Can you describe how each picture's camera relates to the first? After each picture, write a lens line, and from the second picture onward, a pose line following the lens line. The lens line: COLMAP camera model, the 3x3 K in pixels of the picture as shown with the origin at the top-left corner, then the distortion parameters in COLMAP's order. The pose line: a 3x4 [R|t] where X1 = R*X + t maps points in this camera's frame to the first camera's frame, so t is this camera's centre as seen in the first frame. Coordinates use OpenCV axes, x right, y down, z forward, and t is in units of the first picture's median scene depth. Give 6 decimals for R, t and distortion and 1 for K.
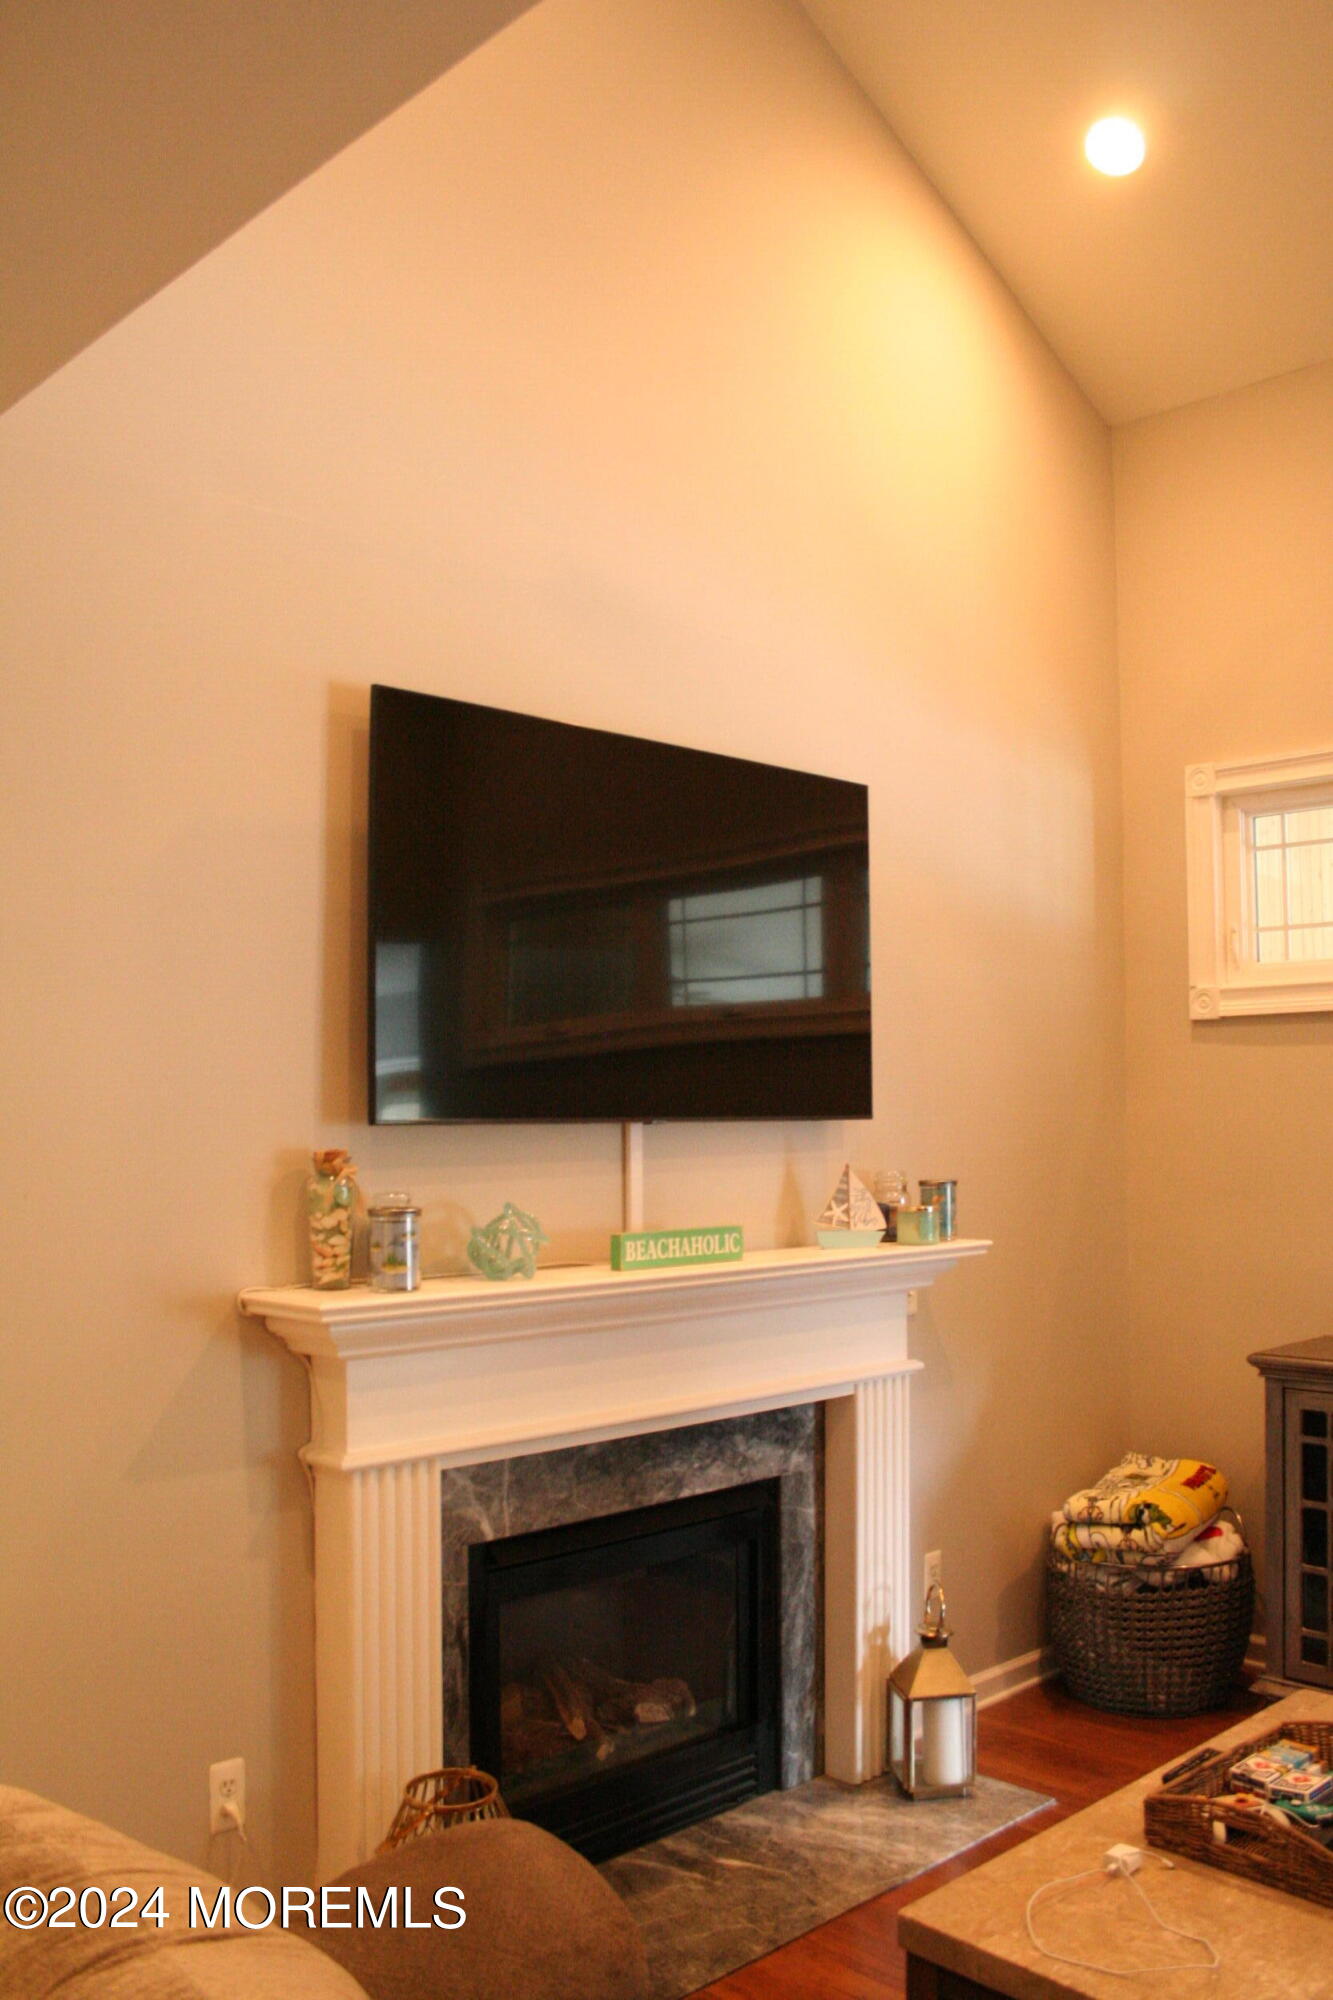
lens RADIAL K [[1668.0, 0, 678.3], [0, 1668.0, 1016.0], [0, 0, 1]] dist [-0.131272, 0.085060]
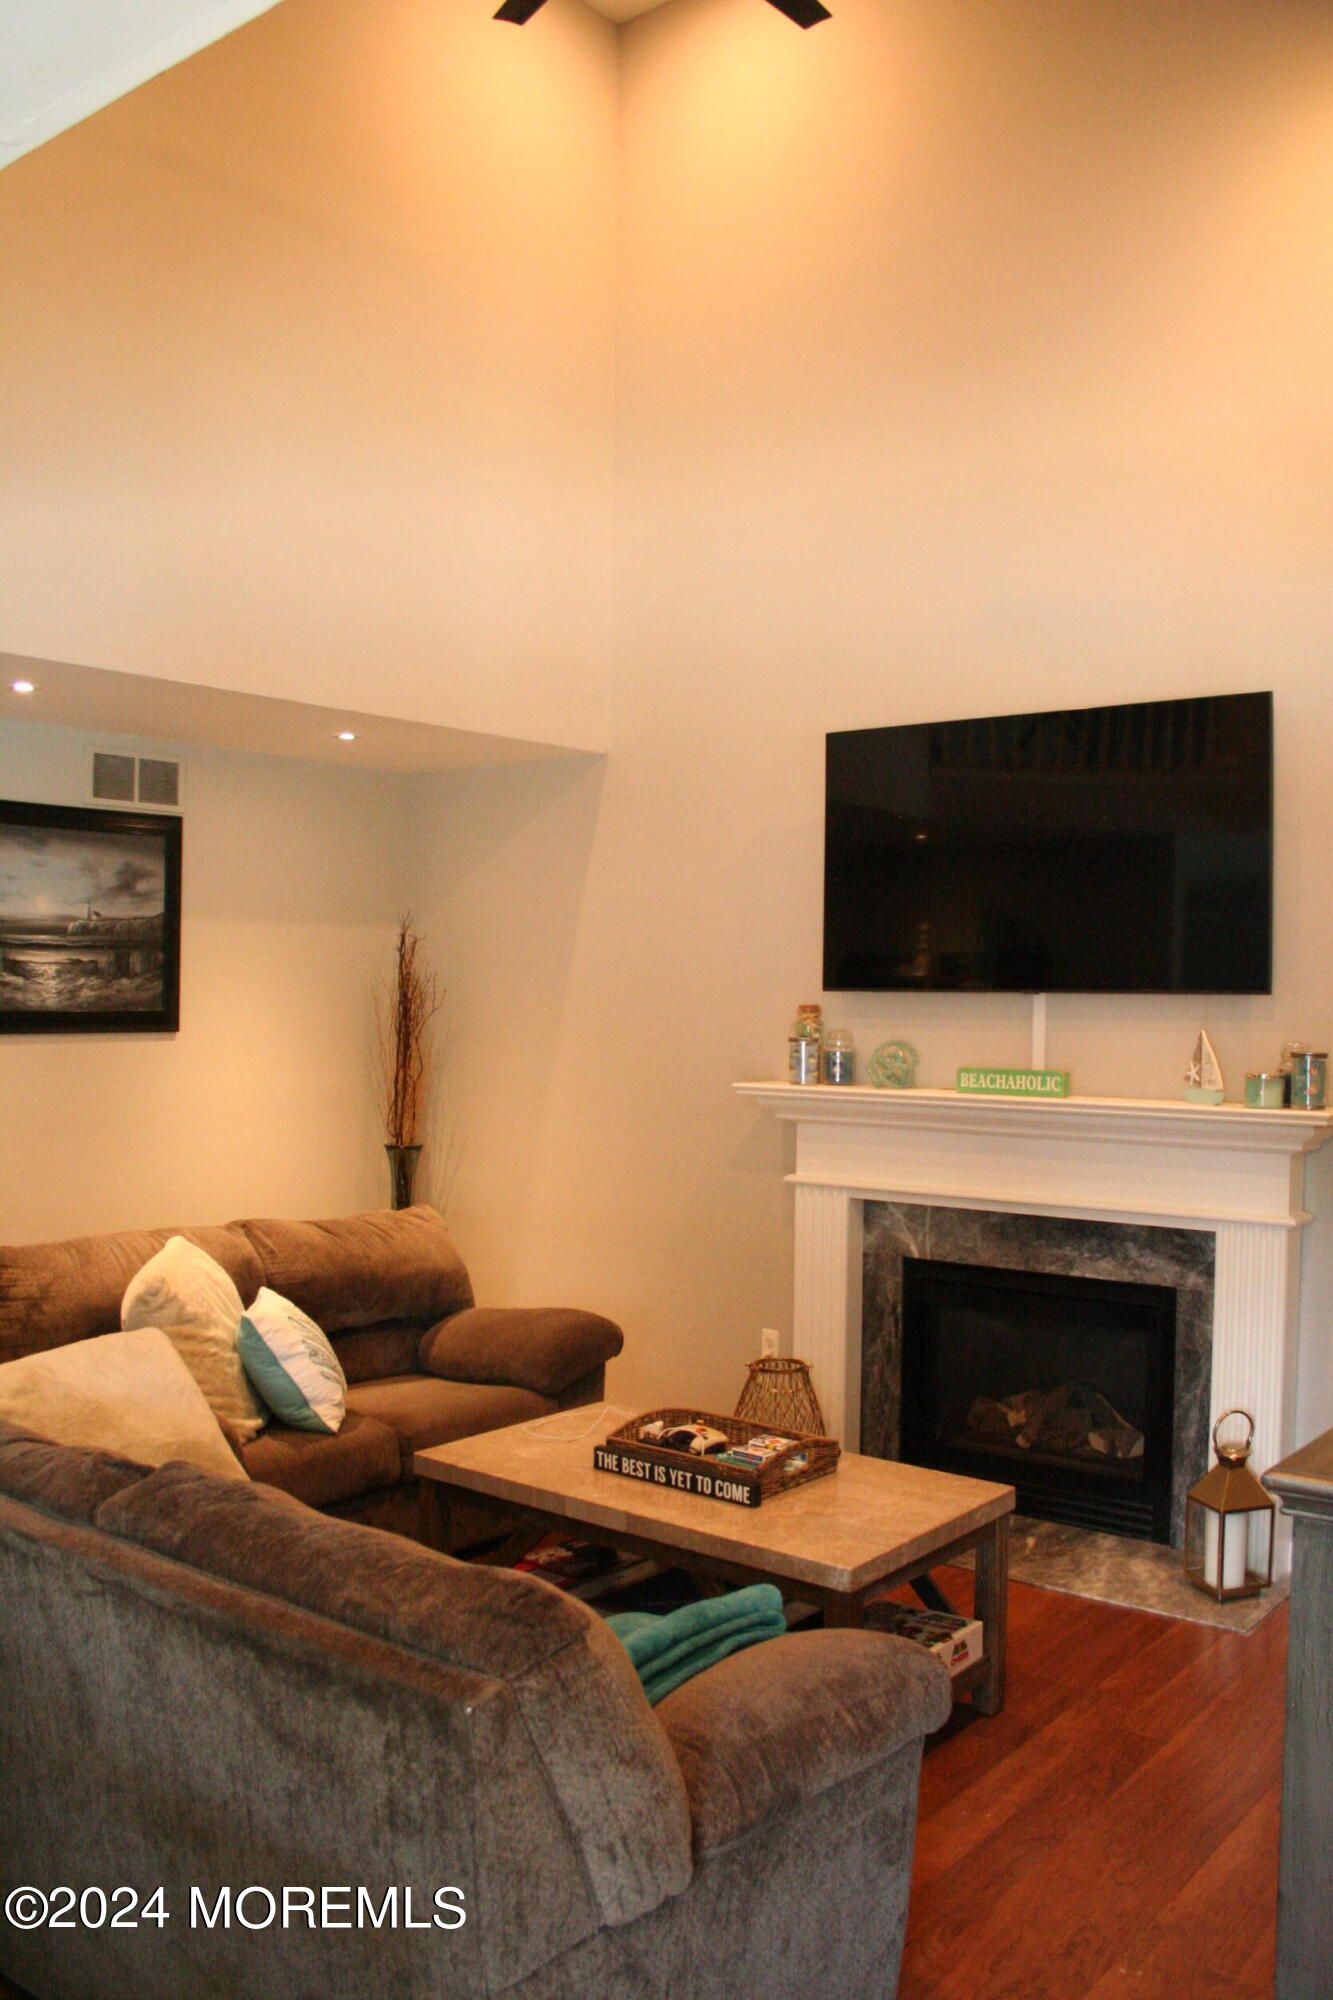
lens RADIAL K [[1668.0, 0, 656.7], [0, 1668.0, 997.8], [0, 0, 1]] dist [-0.131272, 0.085060]
pose [[0.123332, 0.010494, -0.992310, 1.263899], [0.048170, 0.998702, 0.016548, 0.029951], [0.991196, -0.049840, 0.122666, 0.511260]]
